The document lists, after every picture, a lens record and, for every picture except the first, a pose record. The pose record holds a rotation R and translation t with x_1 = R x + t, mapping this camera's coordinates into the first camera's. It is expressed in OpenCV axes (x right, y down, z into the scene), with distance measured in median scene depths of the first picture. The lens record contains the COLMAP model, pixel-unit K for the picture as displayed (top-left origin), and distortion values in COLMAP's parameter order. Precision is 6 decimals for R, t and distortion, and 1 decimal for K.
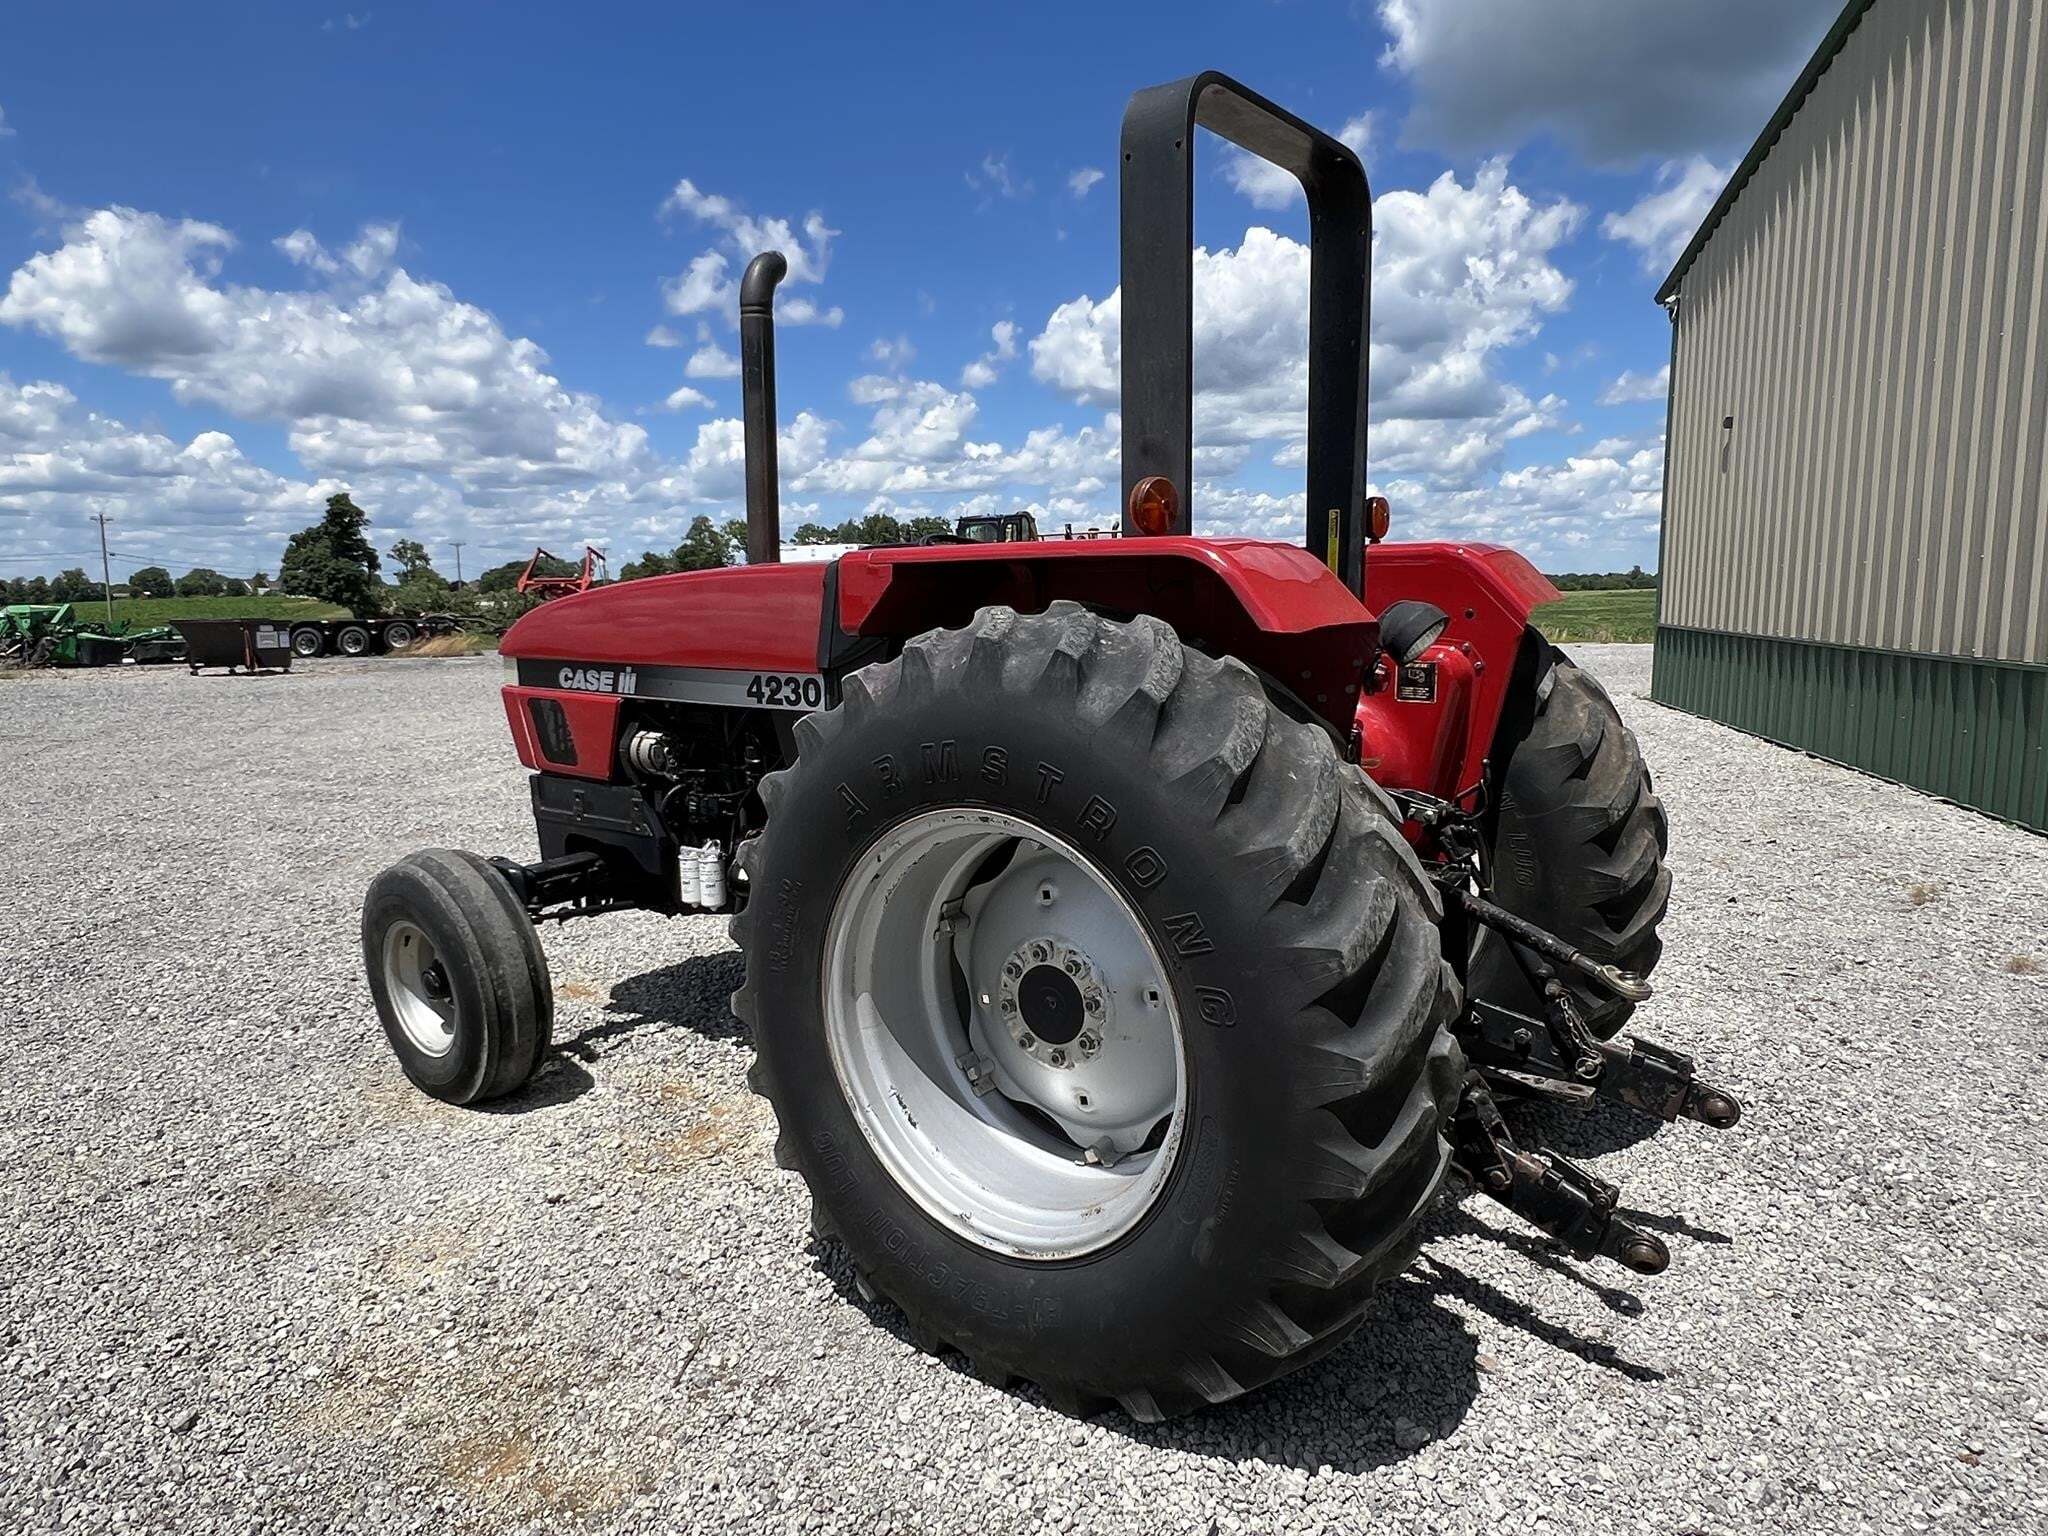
lens RADIAL K [[1308.4, 0, 1016.5], [0, 1308.4, 768.5], [0, 0, 1]] dist [-0.003963, -0.000352]
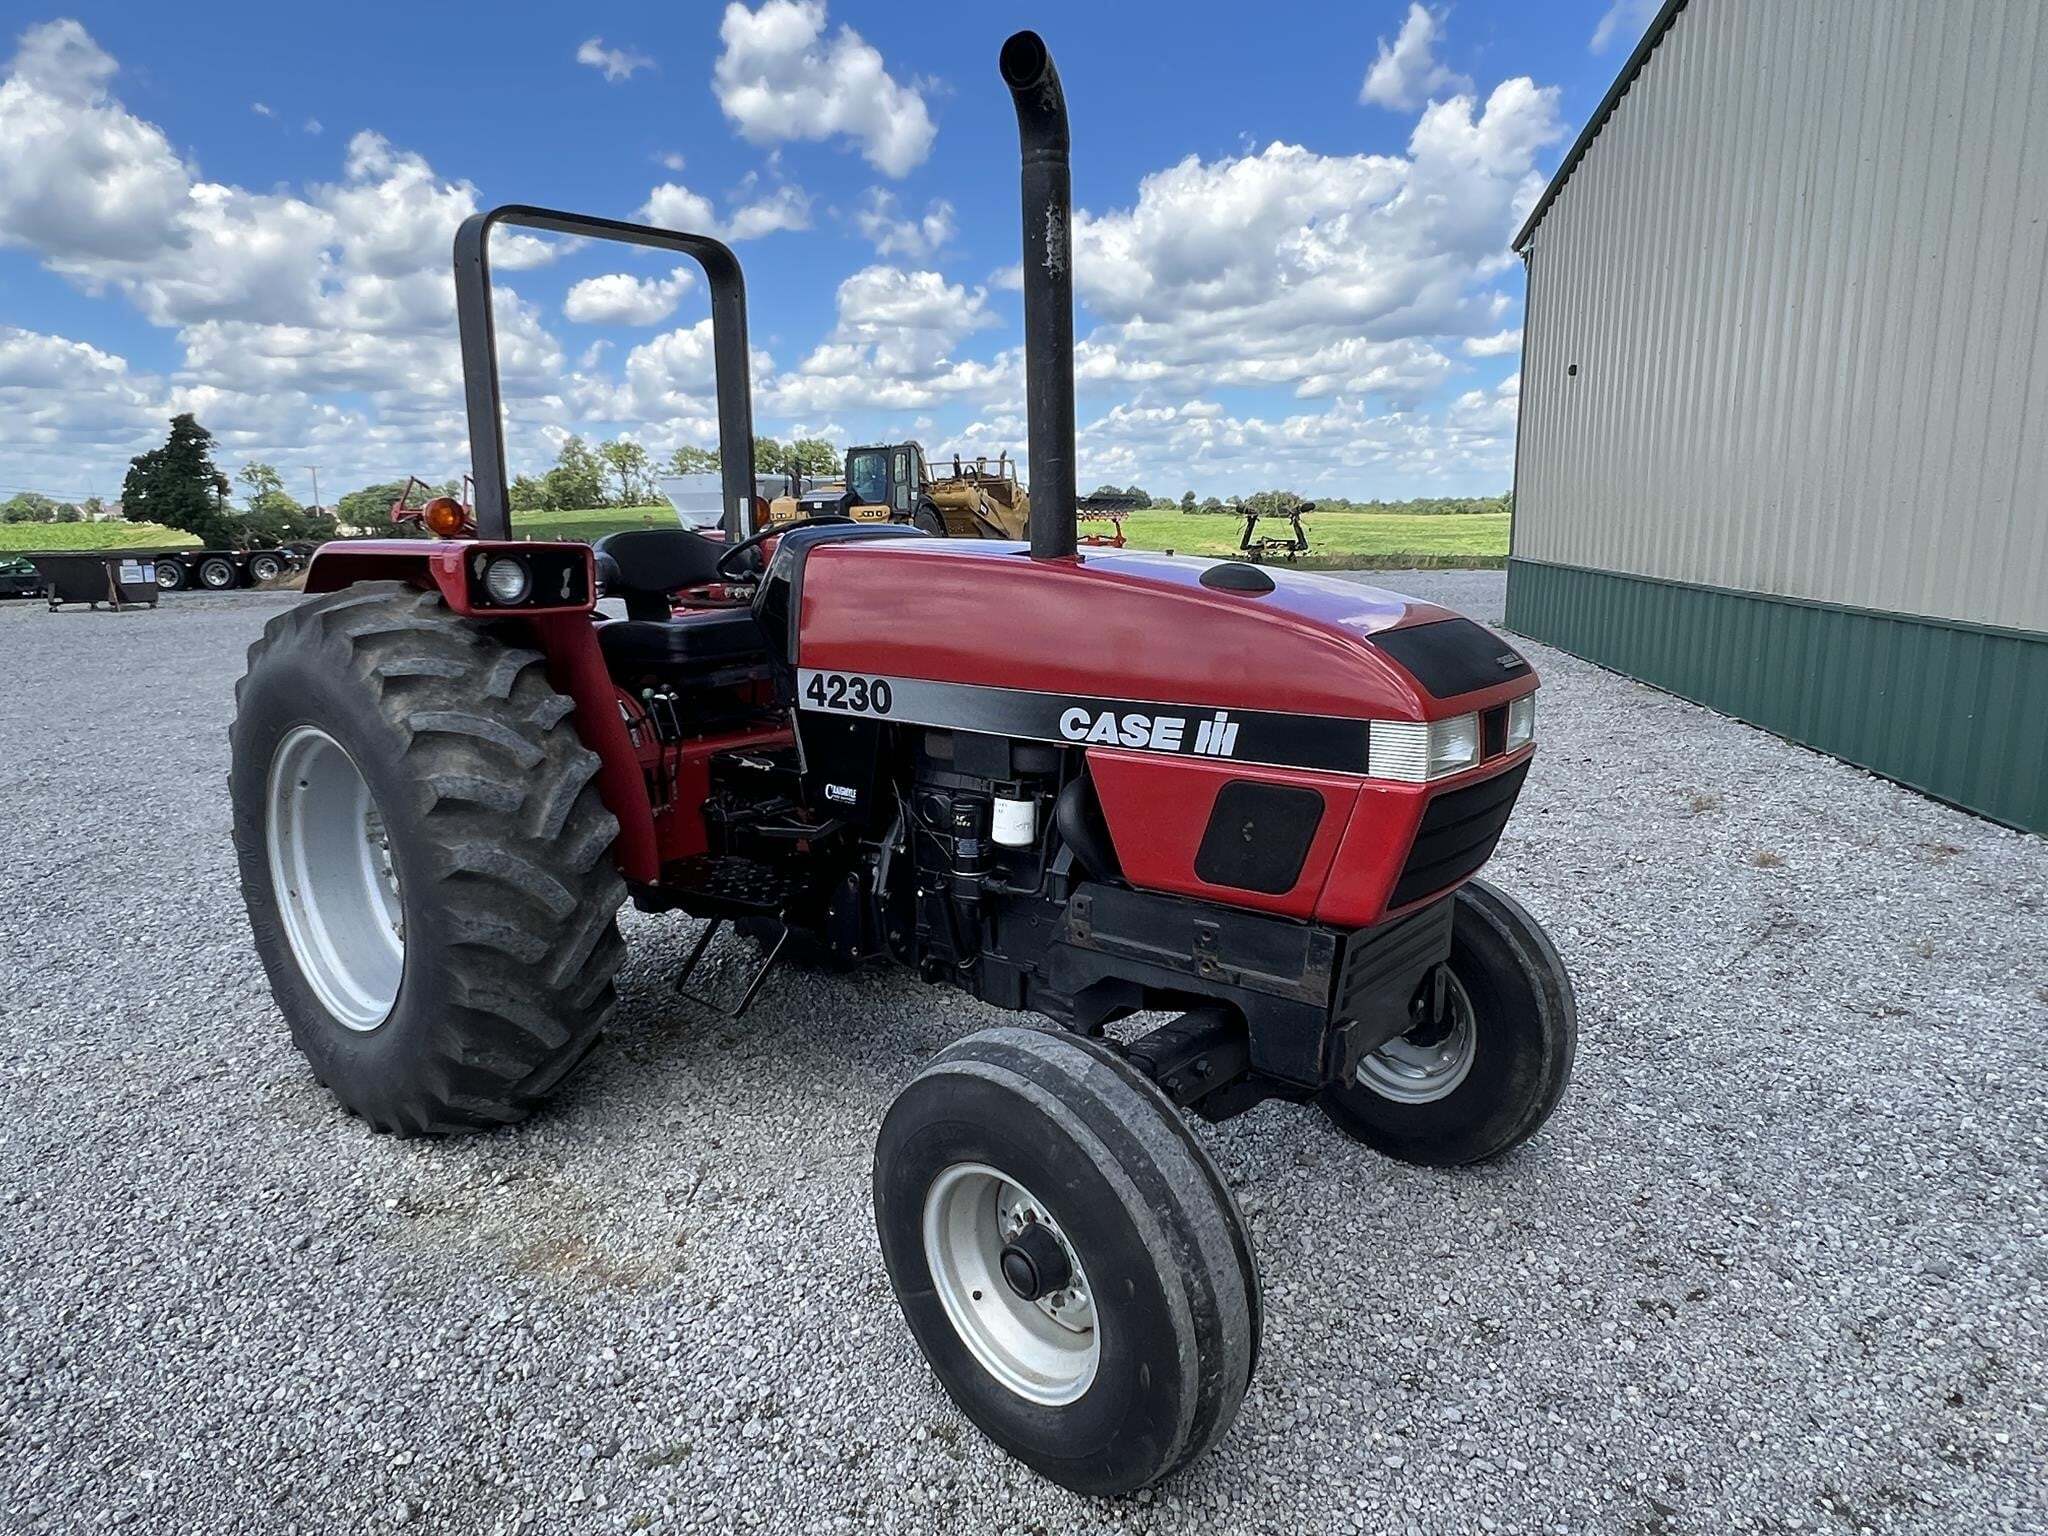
lens RADIAL K [[1308.4, 0, 1018.1], [0, 1308.4, 766.5], [0, 0, 1]] dist [-0.003963, -0.000352]
pose [[0.996229, -0.016718, 0.085132, -0.029359], [0.012027, 0.998396, 0.055317, -0.015291], [-0.085921, -0.054085, 0.994833, -0.193382]]
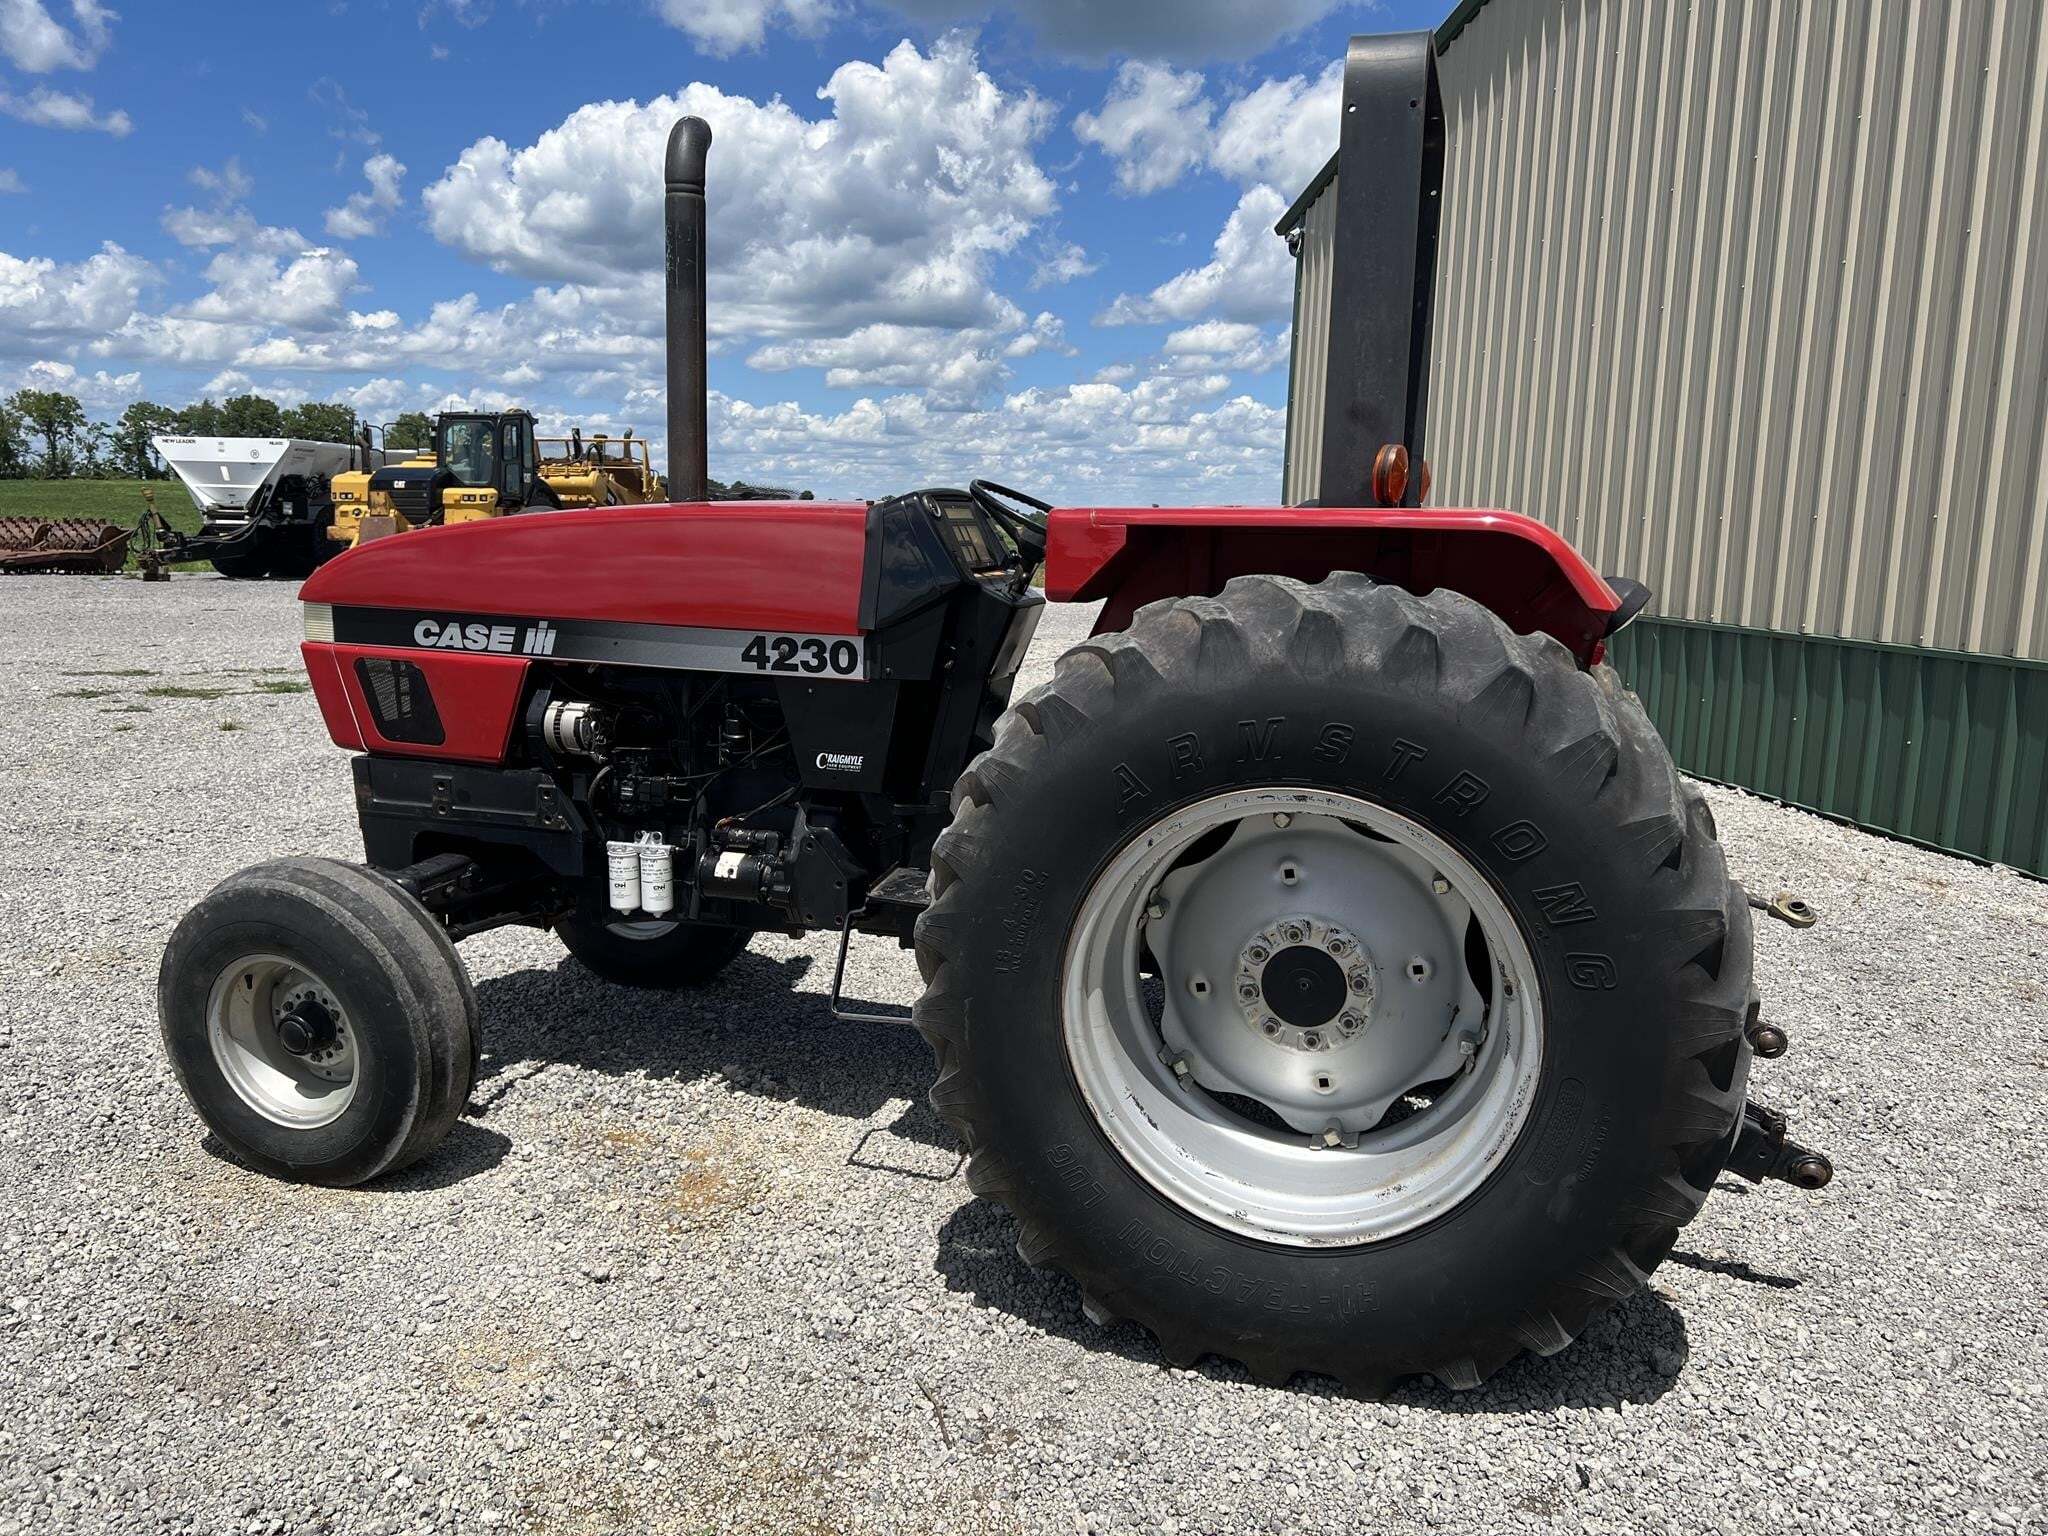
lens RADIAL K [[1532.1, 0, 1029.5], [0, 1532.1, 762.0], [0, 0, 1]] dist [0.055042, -0.062584]
pose [[0.934727, -0.021689, 0.354704, -0.394274], [0.013439, 0.999579, 0.025706, -0.012848], [-0.355112, -0.019261, 0.934625, 0.006008]]
